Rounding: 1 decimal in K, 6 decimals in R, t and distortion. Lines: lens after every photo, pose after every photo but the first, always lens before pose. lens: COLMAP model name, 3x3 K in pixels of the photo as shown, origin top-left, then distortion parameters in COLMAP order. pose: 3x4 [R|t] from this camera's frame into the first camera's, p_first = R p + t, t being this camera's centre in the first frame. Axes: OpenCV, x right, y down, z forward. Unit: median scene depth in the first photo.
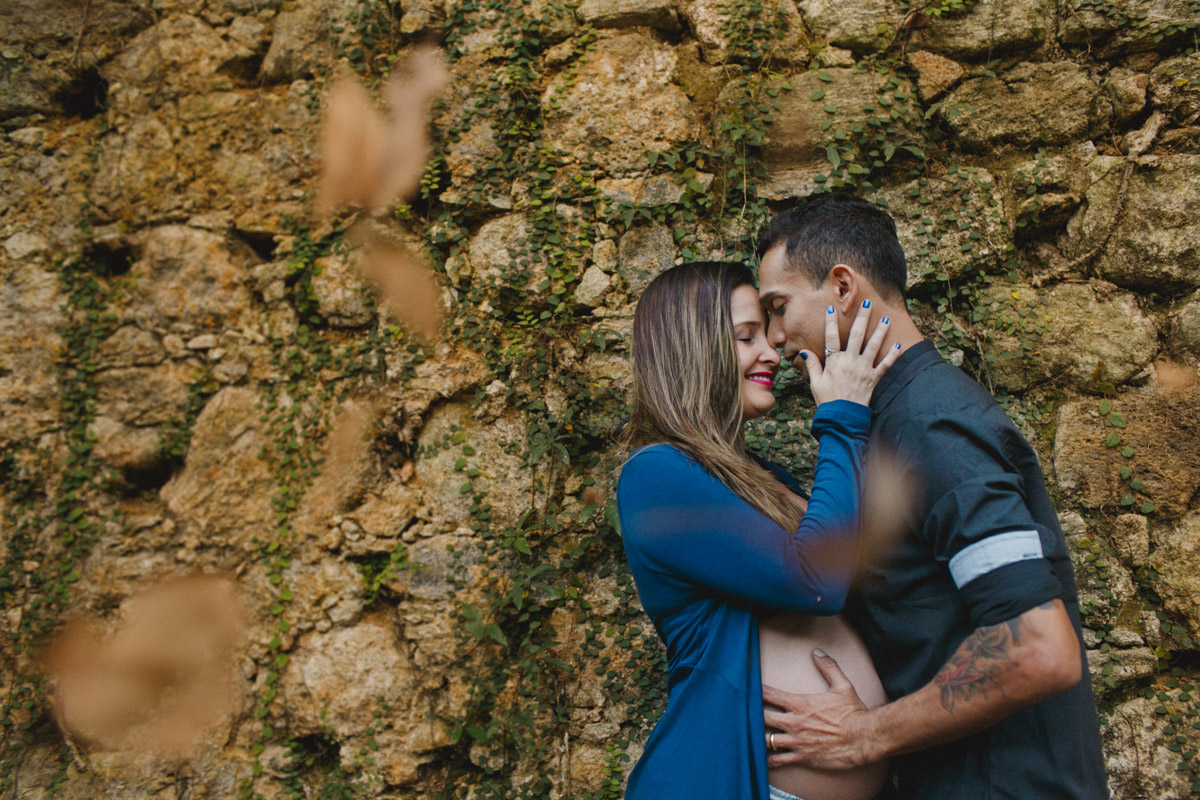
lens RADIAL K [[1155.6, 0, 600.0], [0, 1155.6, 400.0], [0, 0, 1]] dist [-0.102079, 0.124738]
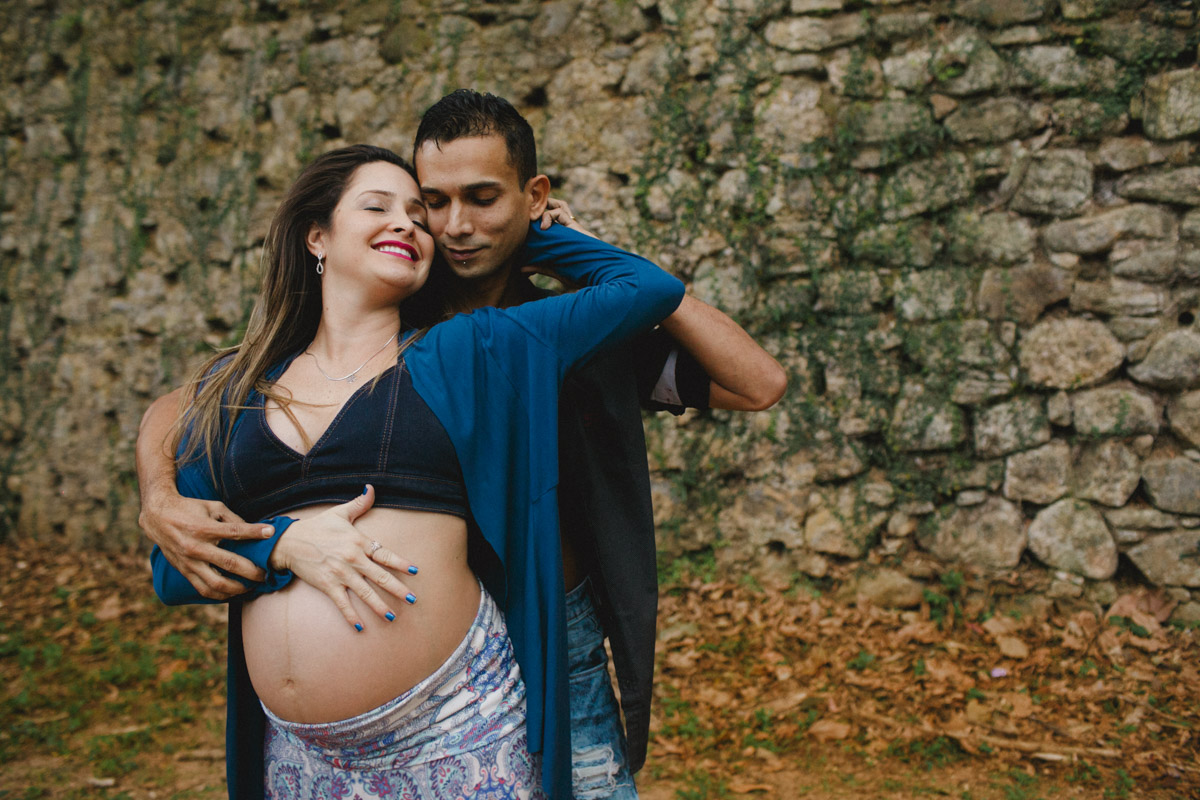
lens RADIAL K [[1155.6, 0, 600.0], [0, 1155.6, 400.0], [0, 0, 1]] dist [-0.102079, 0.124738]
pose [[0.966191, 0.056037, -0.251664, 0.239778], [0.000223, 0.975913, 0.218161, -0.212841], [0.257828, -0.210841, 0.942905, -1.189213]]
